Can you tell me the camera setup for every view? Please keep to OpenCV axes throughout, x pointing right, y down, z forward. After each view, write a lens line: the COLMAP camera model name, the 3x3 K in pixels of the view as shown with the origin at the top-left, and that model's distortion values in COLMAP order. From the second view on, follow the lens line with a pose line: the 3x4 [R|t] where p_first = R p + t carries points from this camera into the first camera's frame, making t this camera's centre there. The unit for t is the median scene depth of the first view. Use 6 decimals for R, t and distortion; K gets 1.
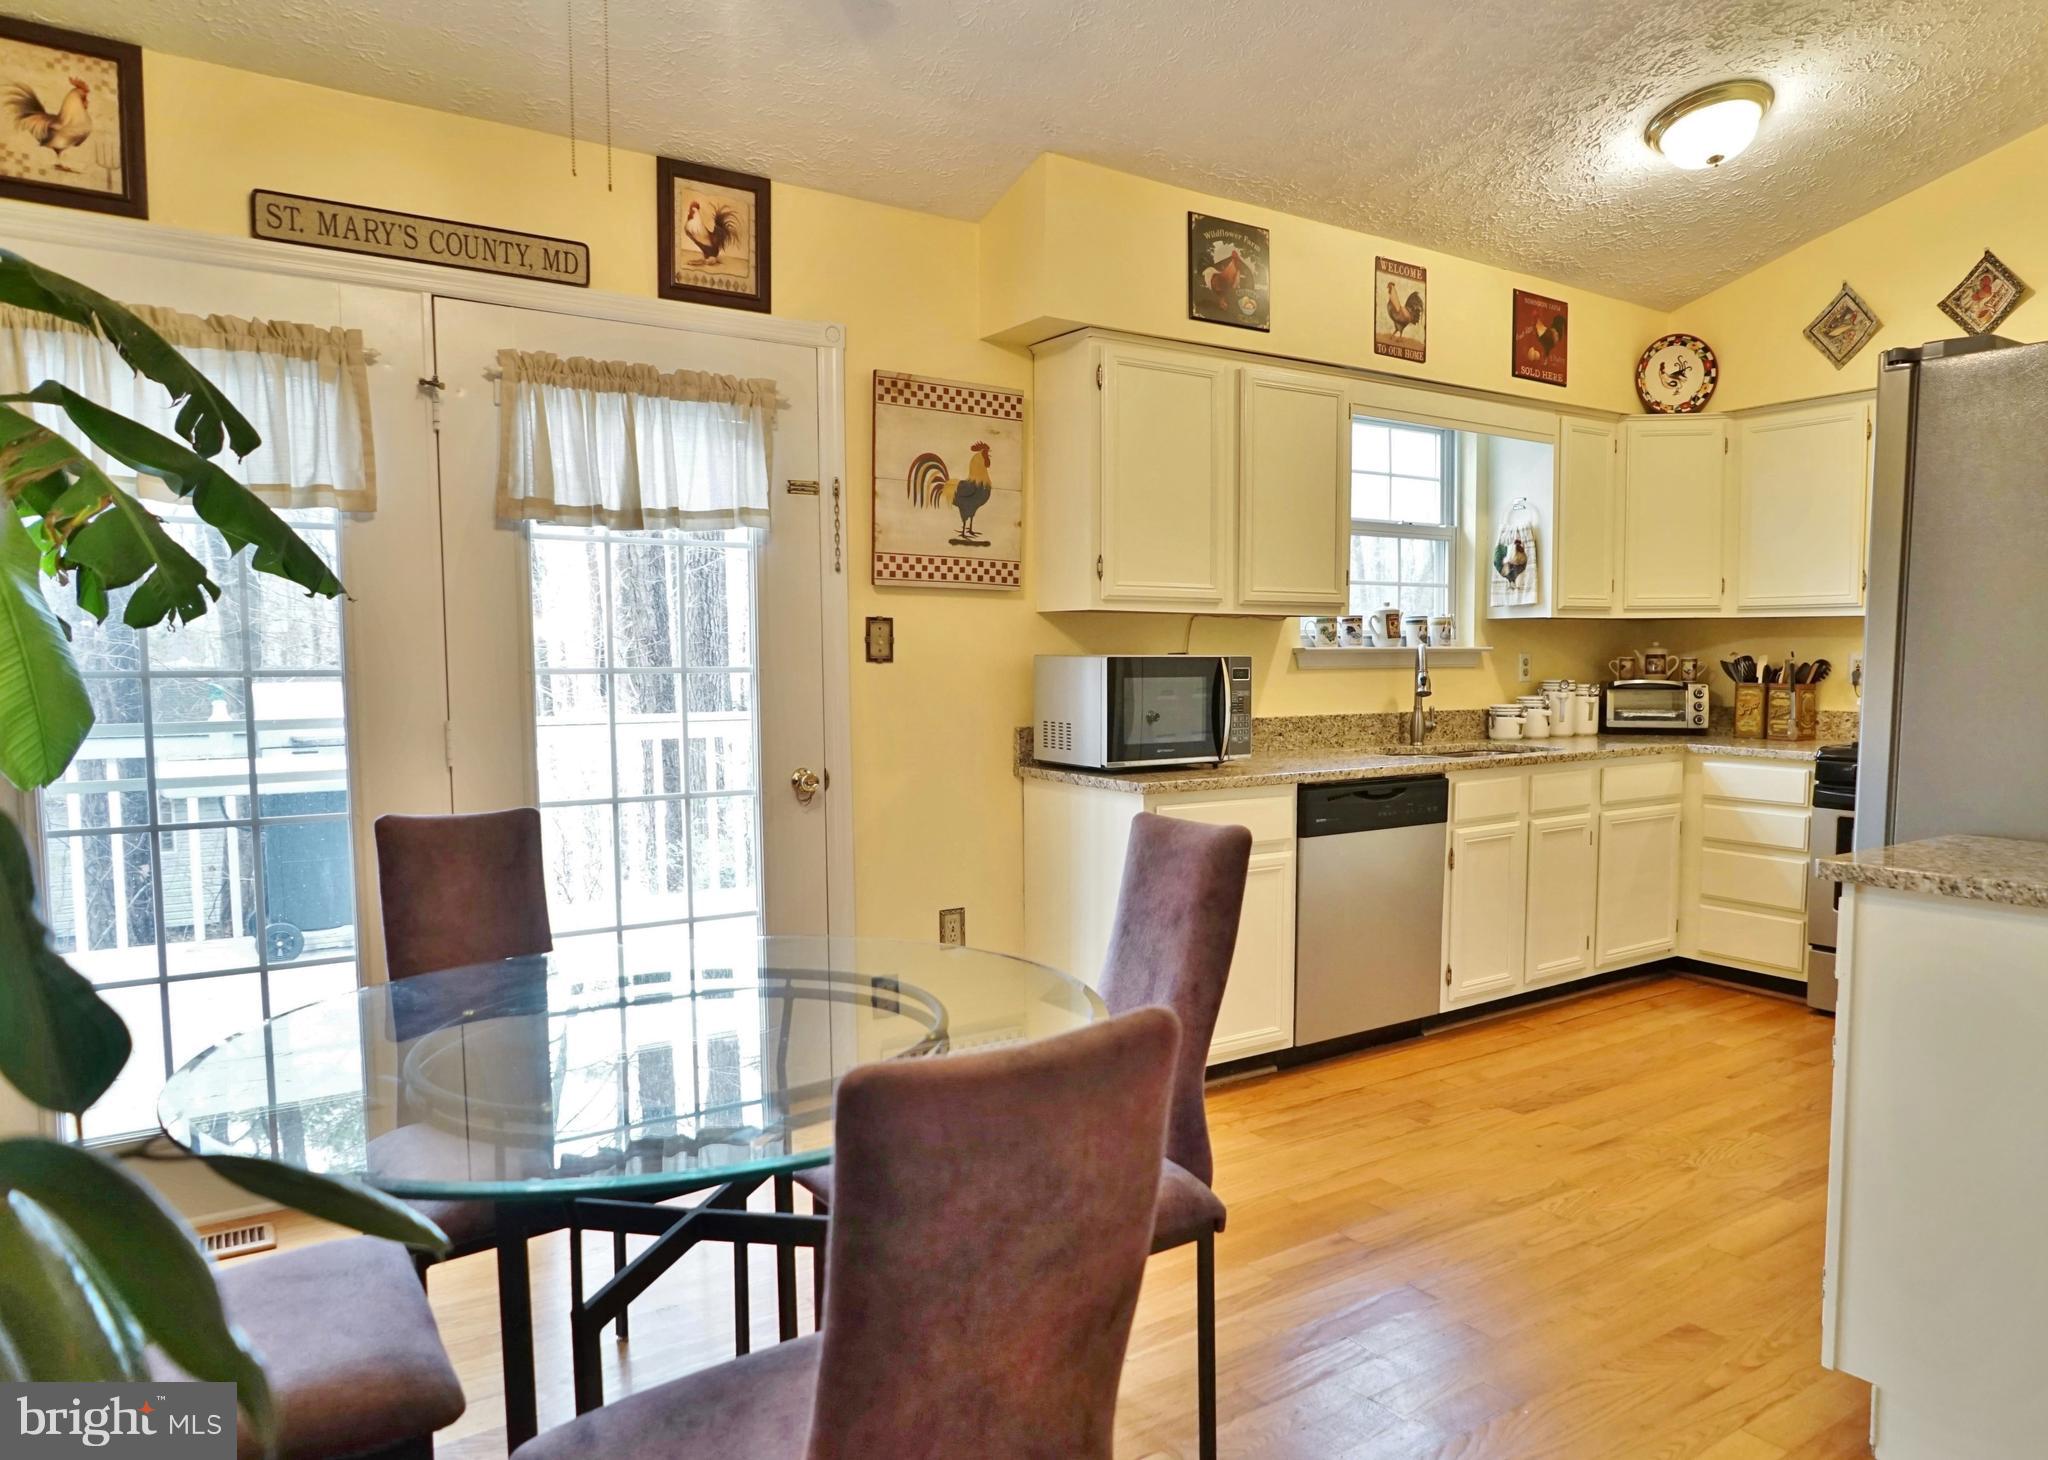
lens RADIAL K [[1341.1, 0, 1158.9], [0, 1341.1, 762.8], [0, 0, 1]] dist [-0.044193, 0.022125]
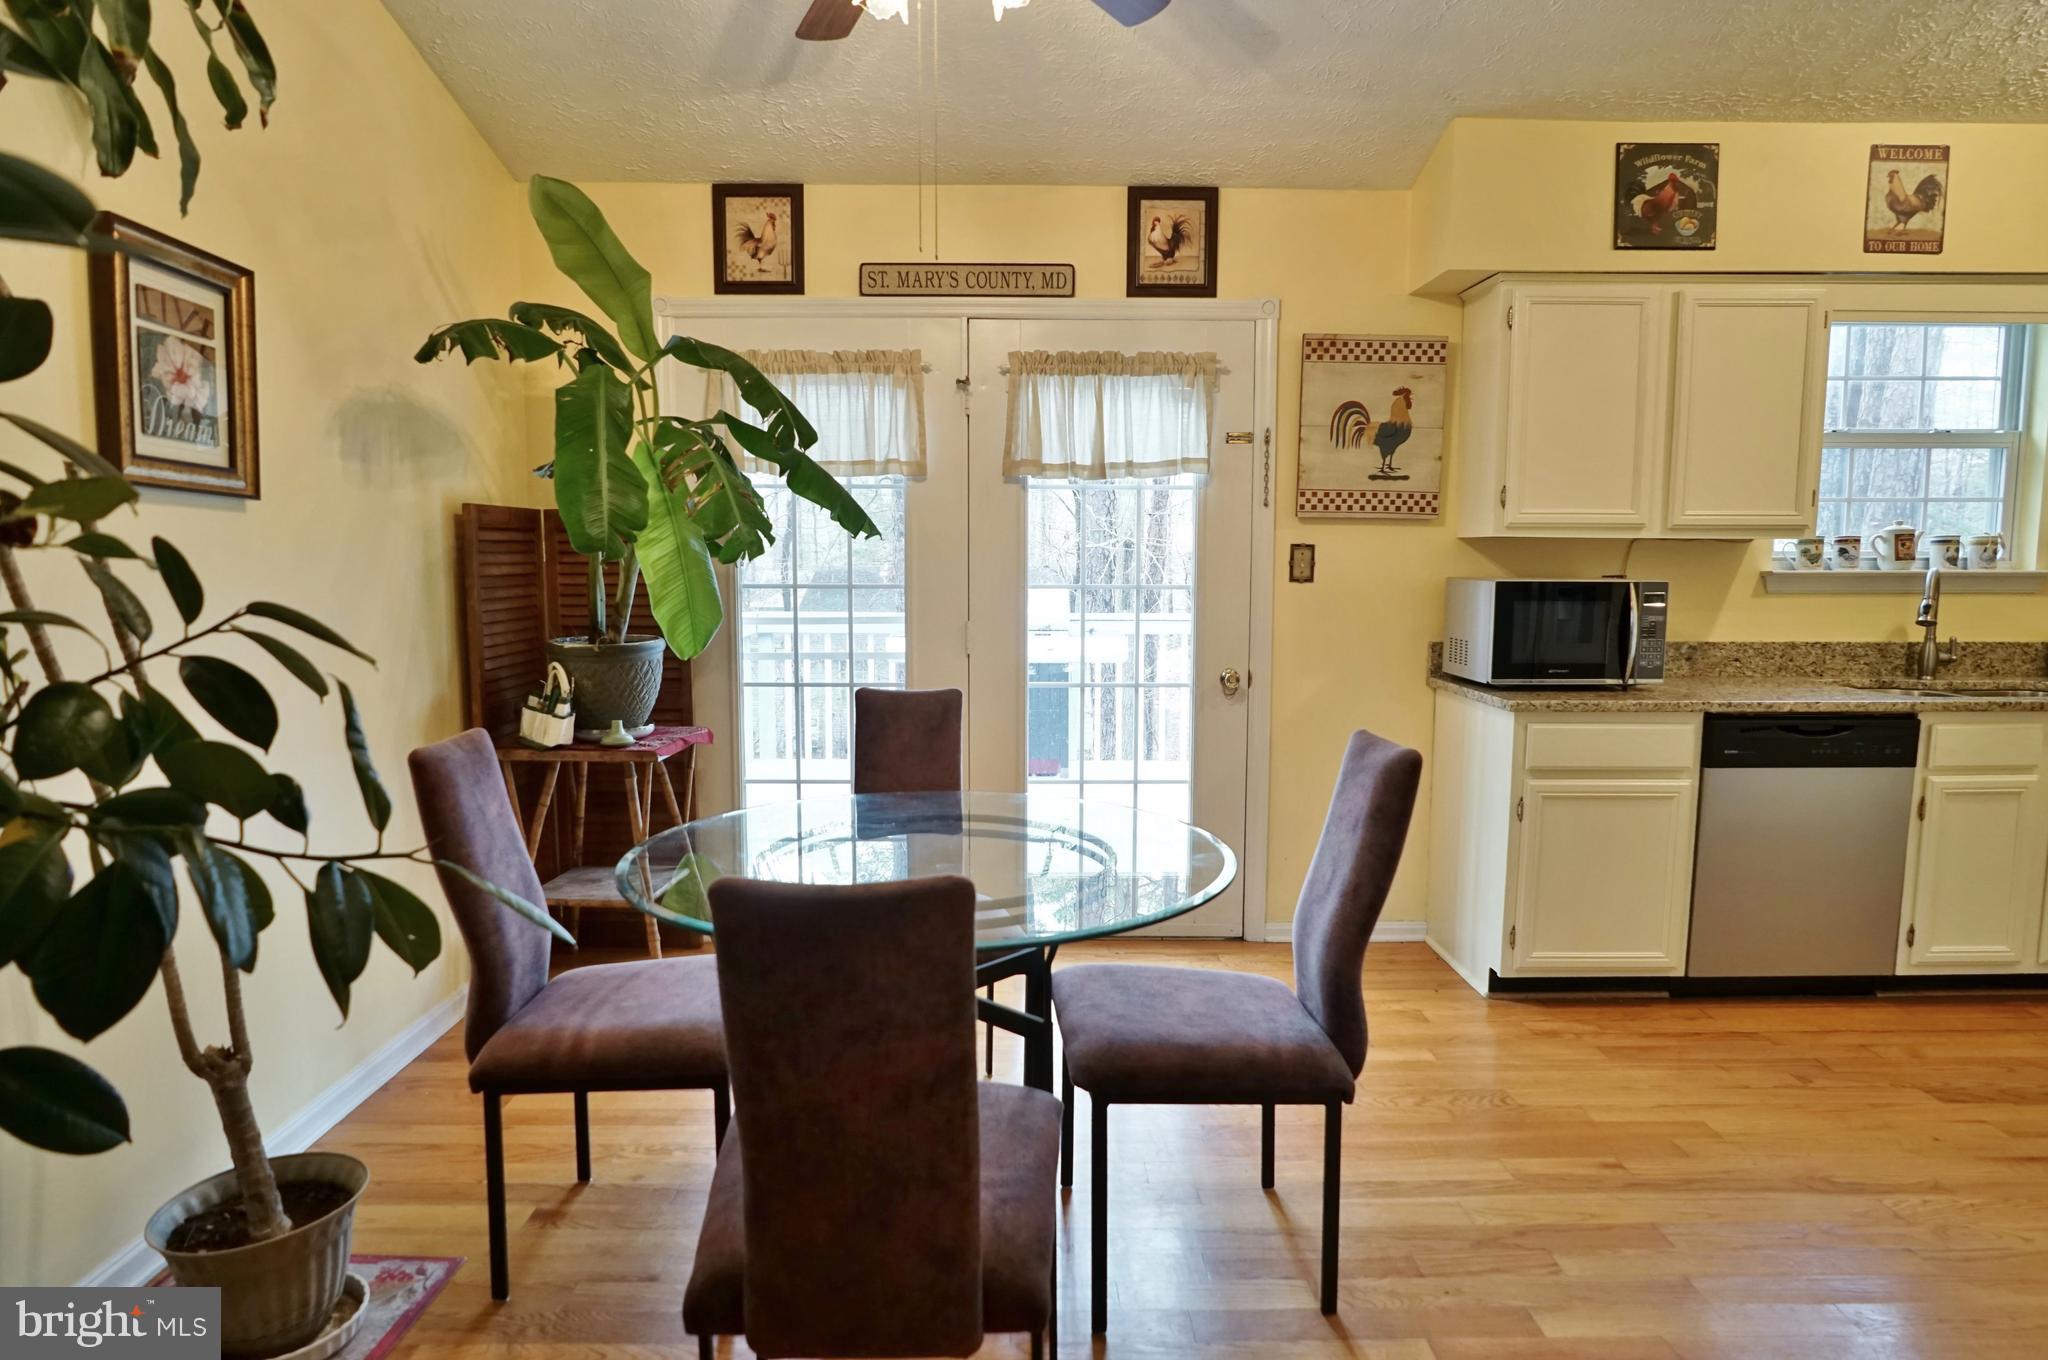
lens RADIAL K [[1172.6, 0, 1024.0], [0, 1172.6, 680.0], [0, 0, 1]] dist [-0.044628, 0.022166]
pose [[0.812066, 0.062748, -0.580183, 0.187391], [-0.048789, 0.998022, 0.039650, -0.017336], [0.581523, -0.003892, 0.813521, 0.018391]]
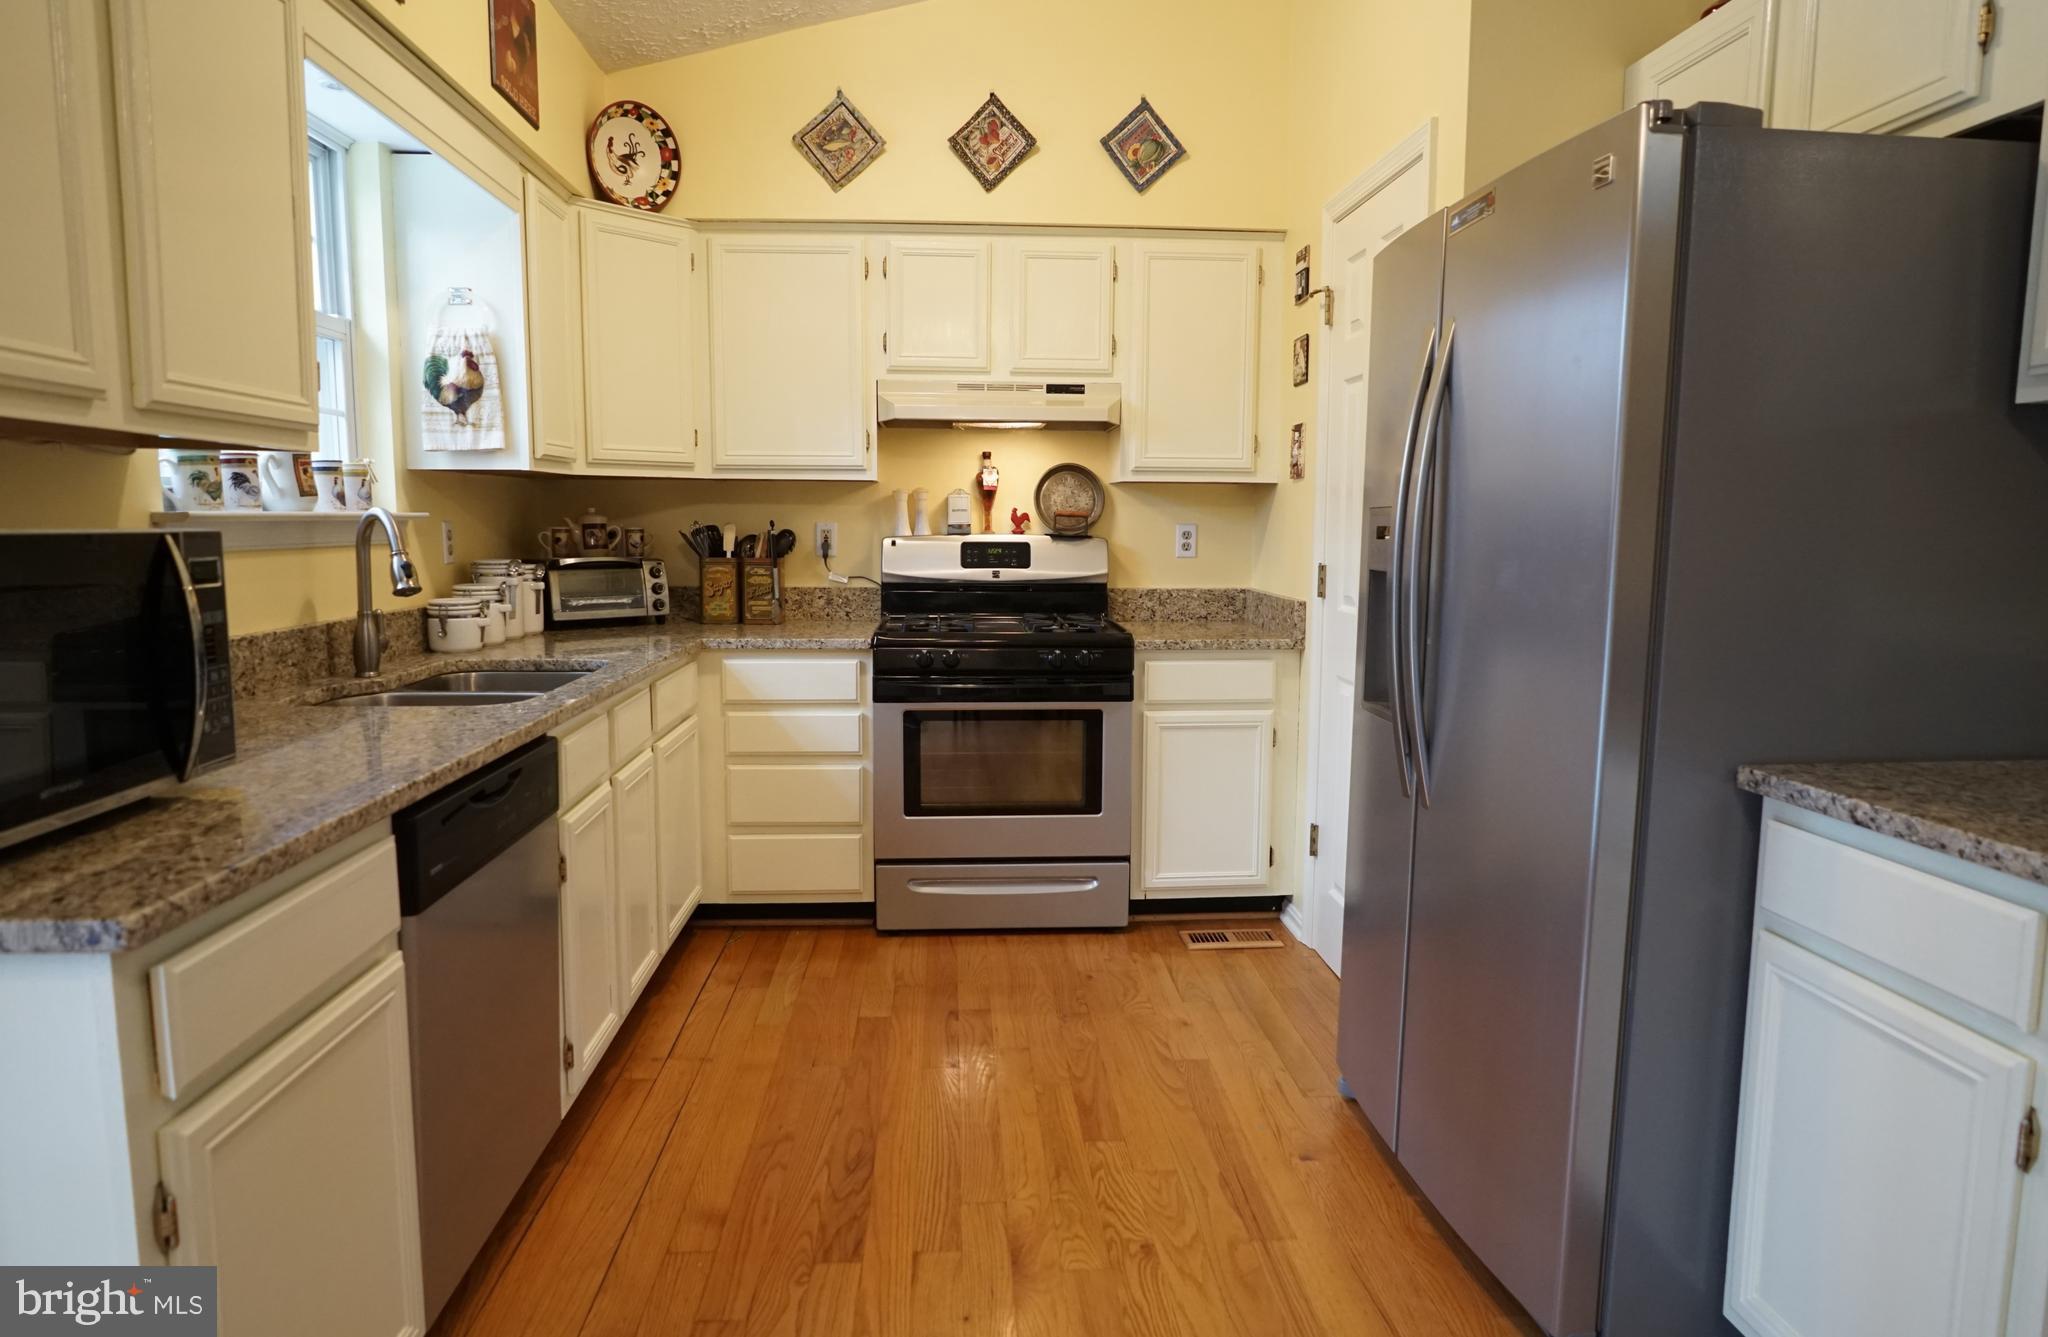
lens RADIAL K [[1192.5, 0, 1024.0], [0, 1192.5, 668.5], [0, 0, 1]] dist [-0.045559, 0.025791]
pose [[0.536192, -0.098571, 0.838321, -0.115987], [0.062799, 0.995064, 0.076835, -0.048905], [-0.841757, 0.011448, 0.539736, 0.589062]]
